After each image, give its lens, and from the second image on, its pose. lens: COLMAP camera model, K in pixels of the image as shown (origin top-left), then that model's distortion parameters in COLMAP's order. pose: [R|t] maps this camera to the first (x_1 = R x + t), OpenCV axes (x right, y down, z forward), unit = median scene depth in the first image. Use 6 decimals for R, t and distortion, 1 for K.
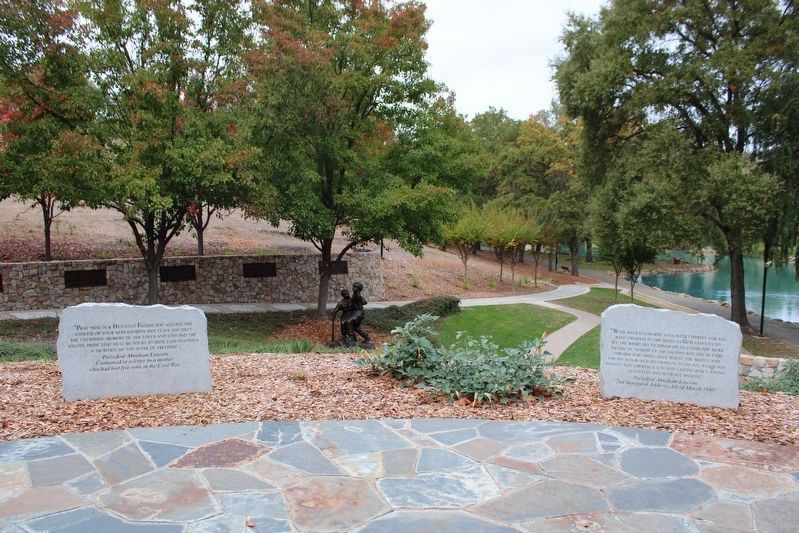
lens RADIAL K [[667.0, 0, 399.5], [0, 667.0, 266.5], [0, 0, 1]] dist [-0.120078, 0.008882]
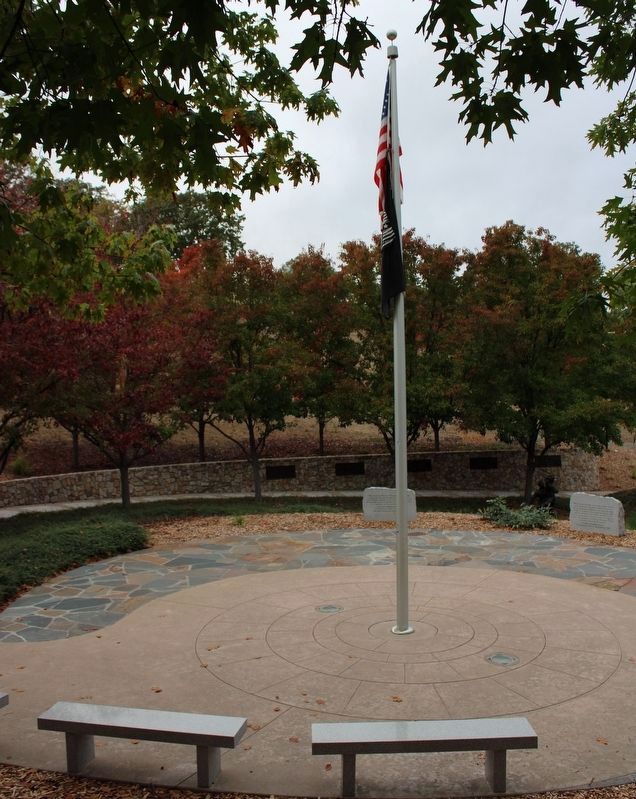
lens RADIAL K [[741.0, 0, 318.0], [0, 741.0, 399.5], [0, 0, 1]] dist [-0.149302, -0.001617]
pose [[0.891596, -0.022390, -0.452278, 0.173932], [-0.009170, 0.997679, -0.067468, -0.023571], [0.452739, 0.064301, 0.889322, -0.453579]]
